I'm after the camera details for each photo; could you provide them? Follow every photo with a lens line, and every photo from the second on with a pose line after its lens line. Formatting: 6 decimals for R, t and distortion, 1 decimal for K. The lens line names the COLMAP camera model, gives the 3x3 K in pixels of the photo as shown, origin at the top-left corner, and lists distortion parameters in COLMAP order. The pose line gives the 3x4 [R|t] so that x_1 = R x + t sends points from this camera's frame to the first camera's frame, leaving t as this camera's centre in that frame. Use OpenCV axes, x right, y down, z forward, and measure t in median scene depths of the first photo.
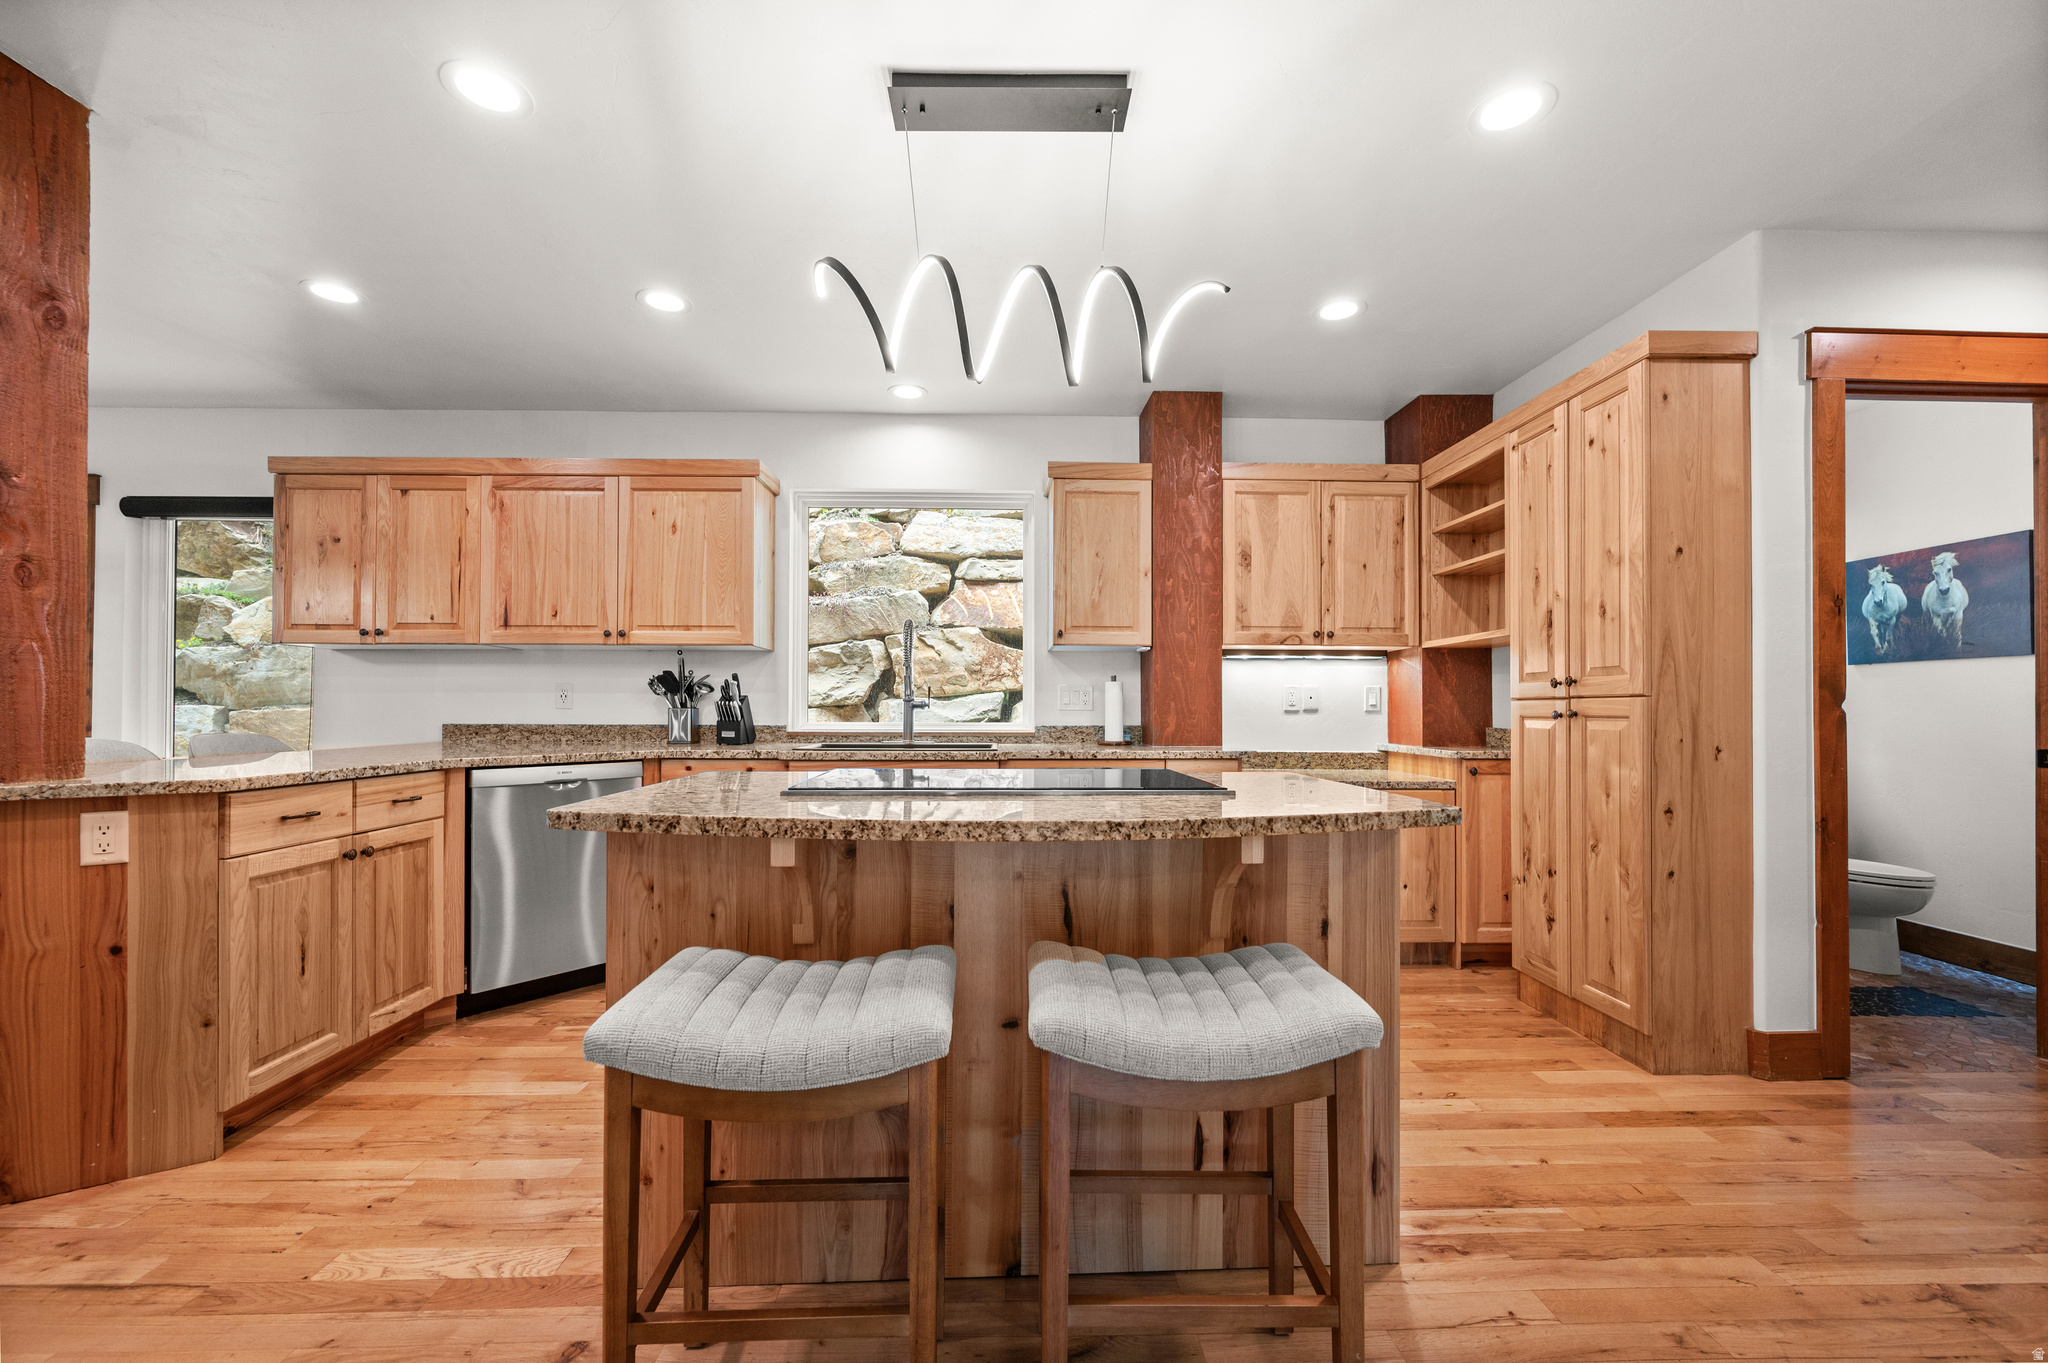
lens RADIAL K [[810.2, 0, 1020.8], [0, 810.2, 703.2], [0, 0, 1]] dist [0.000357, 0.000067]
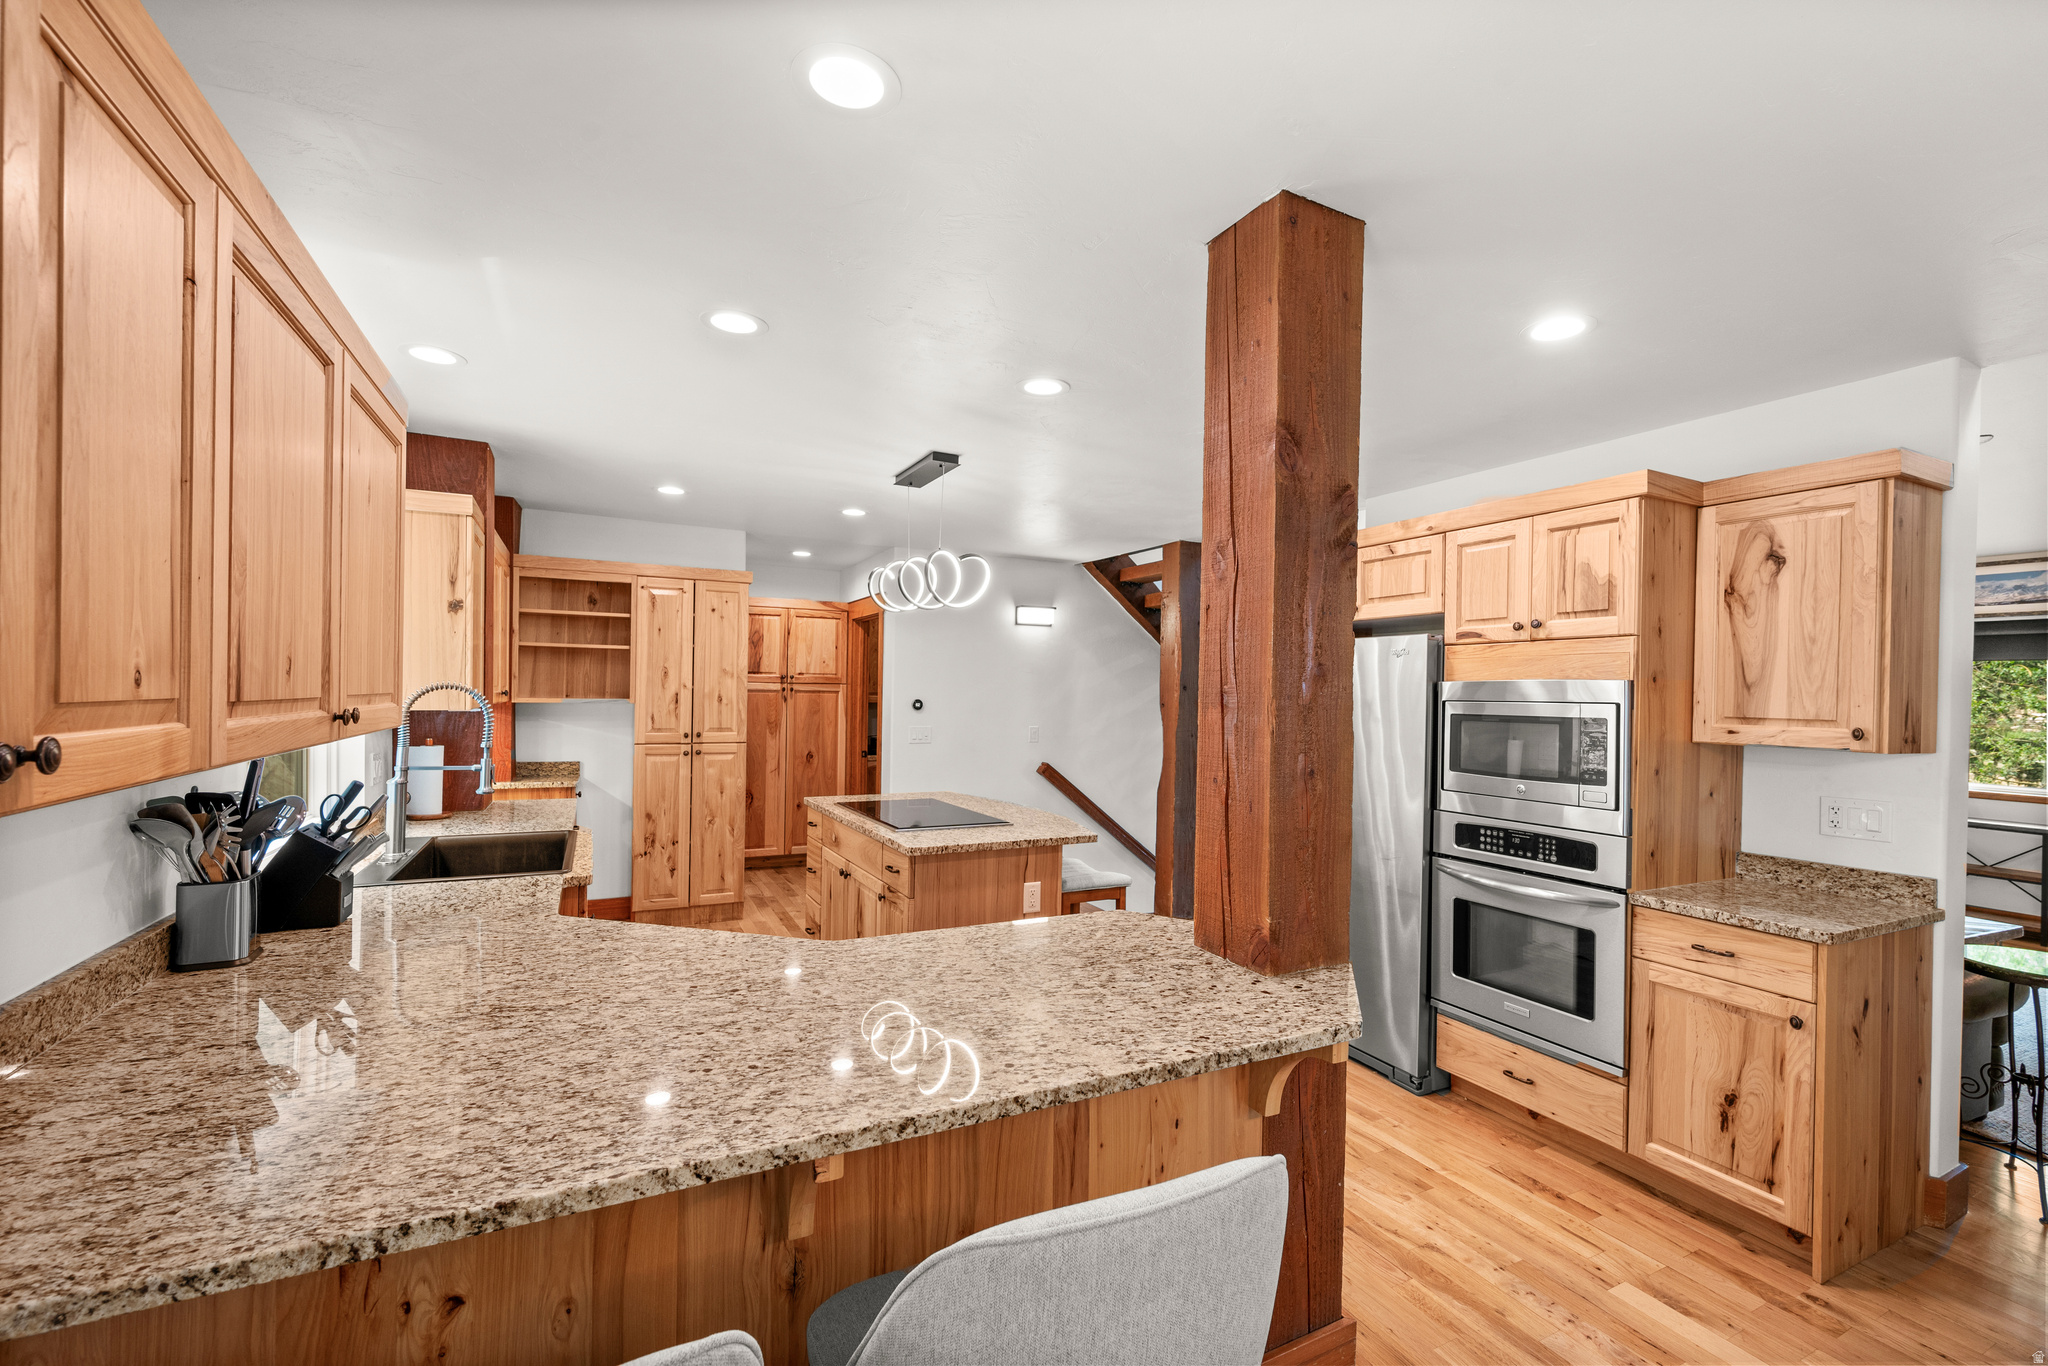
lens RADIAL K [[875.3, 0, 1022.2], [0, 875.3, 694.3], [0, 0, 1]] dist [0.004951, -0.002716]
pose [[-0.416646, -0.014066, 0.908960, -1.071457], [-0.026244, 0.999650, 0.003440, -0.108146], [-0.908690, -0.022422, -0.416869, 0.867132]]
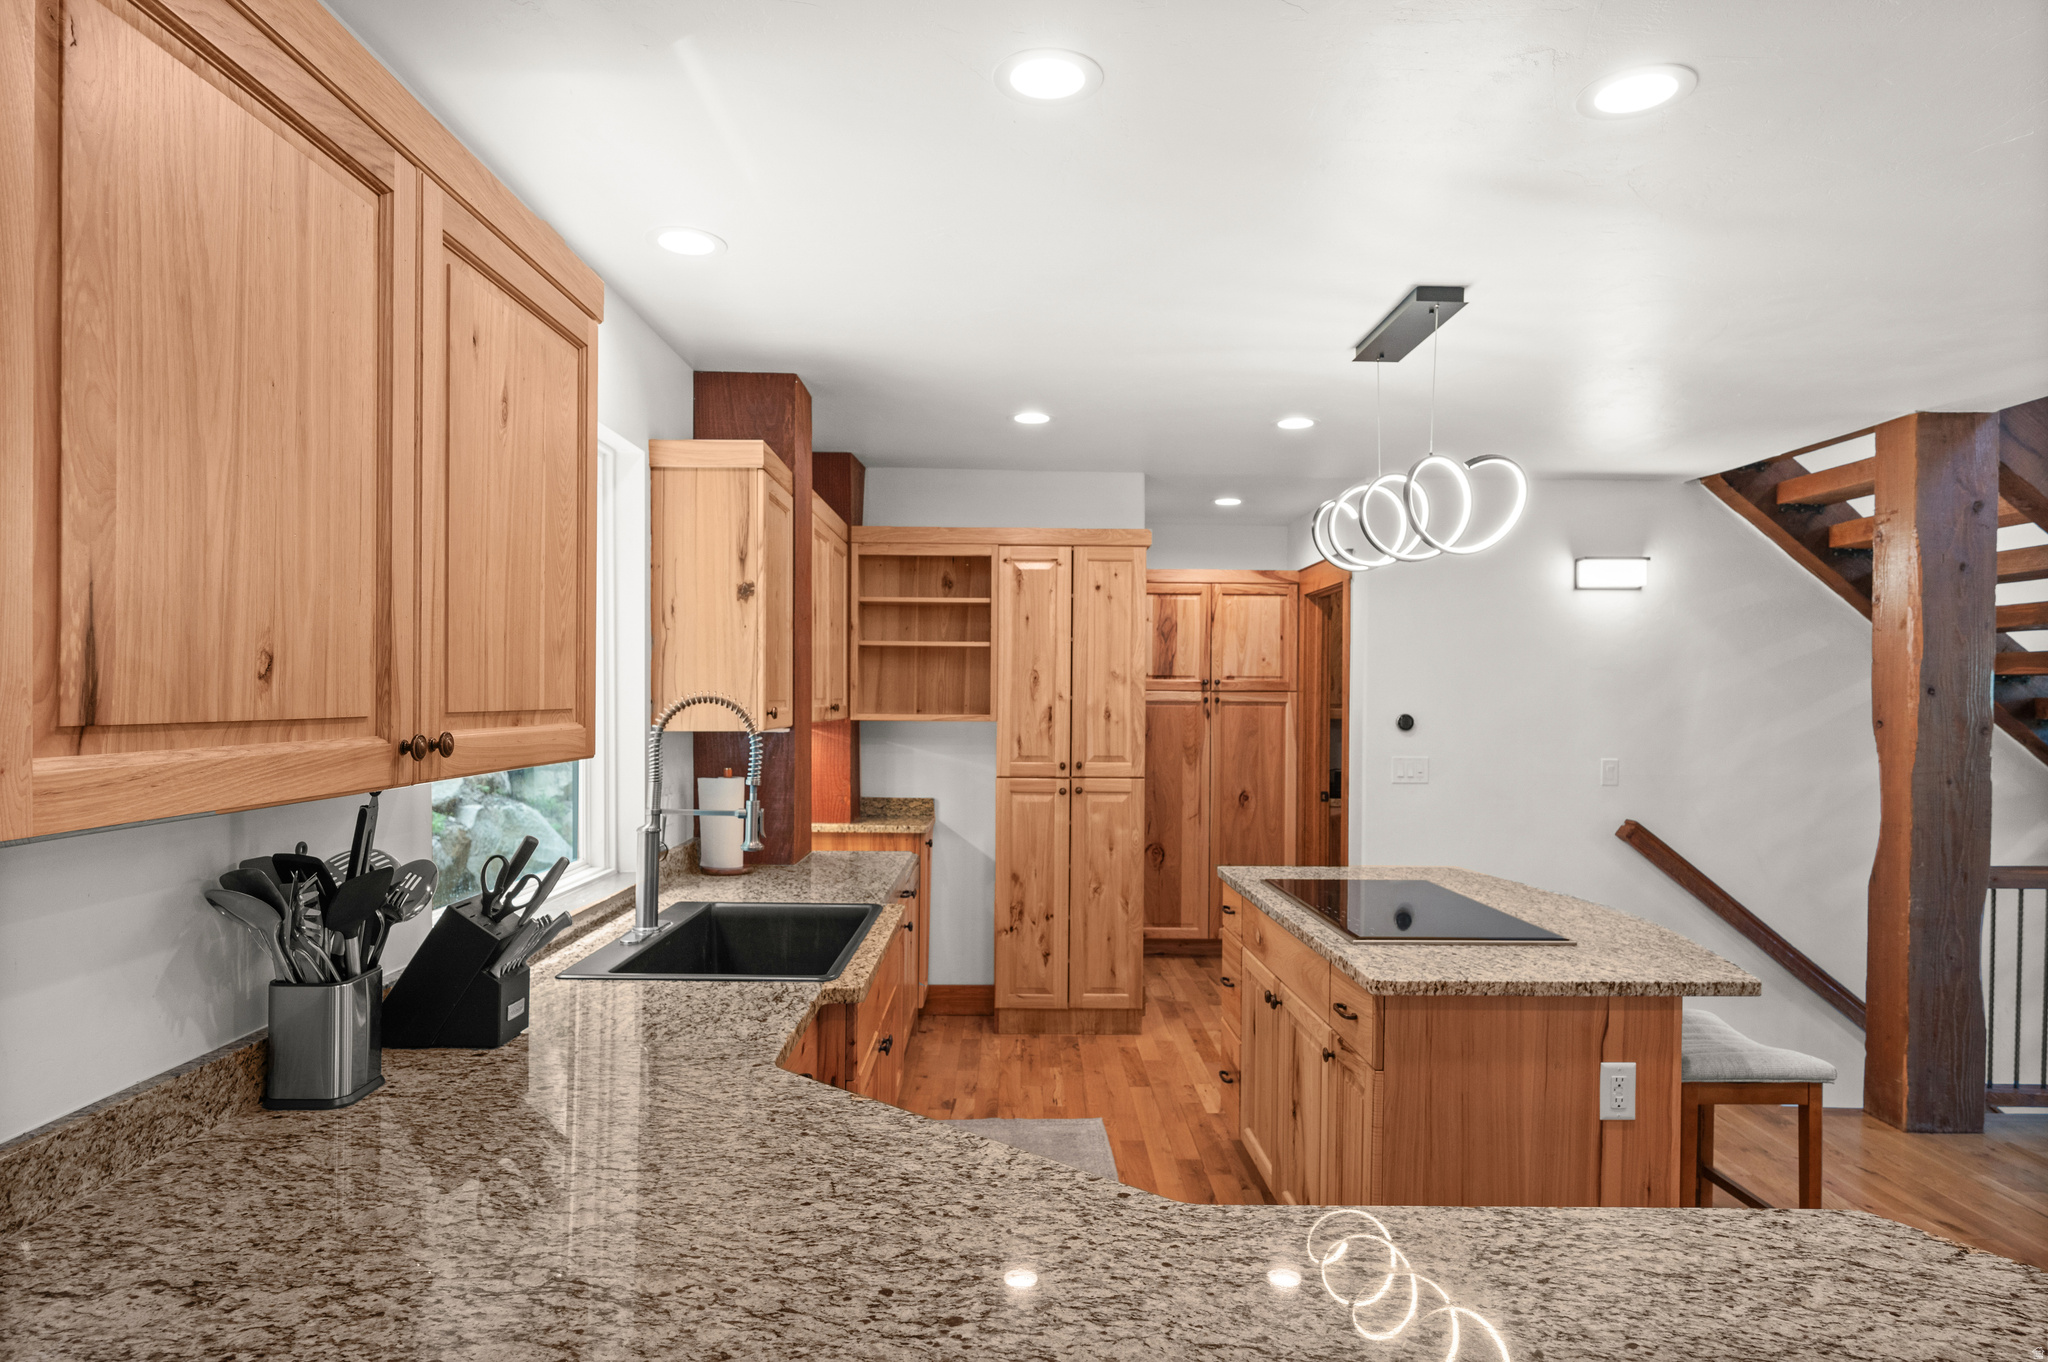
lens RADIAL K [[1166.6, 0, 1021.3], [0, 1166.6, 697.1], [0, 0, 1]] dist [-0.000303, -0.002581]
pose [[0.018544, -0.004663, 0.999817, -0.889750], [-0.016836, 0.999846, 0.004975, -0.107525], [-0.999686, -0.016925, 0.018463, 0.790019]]
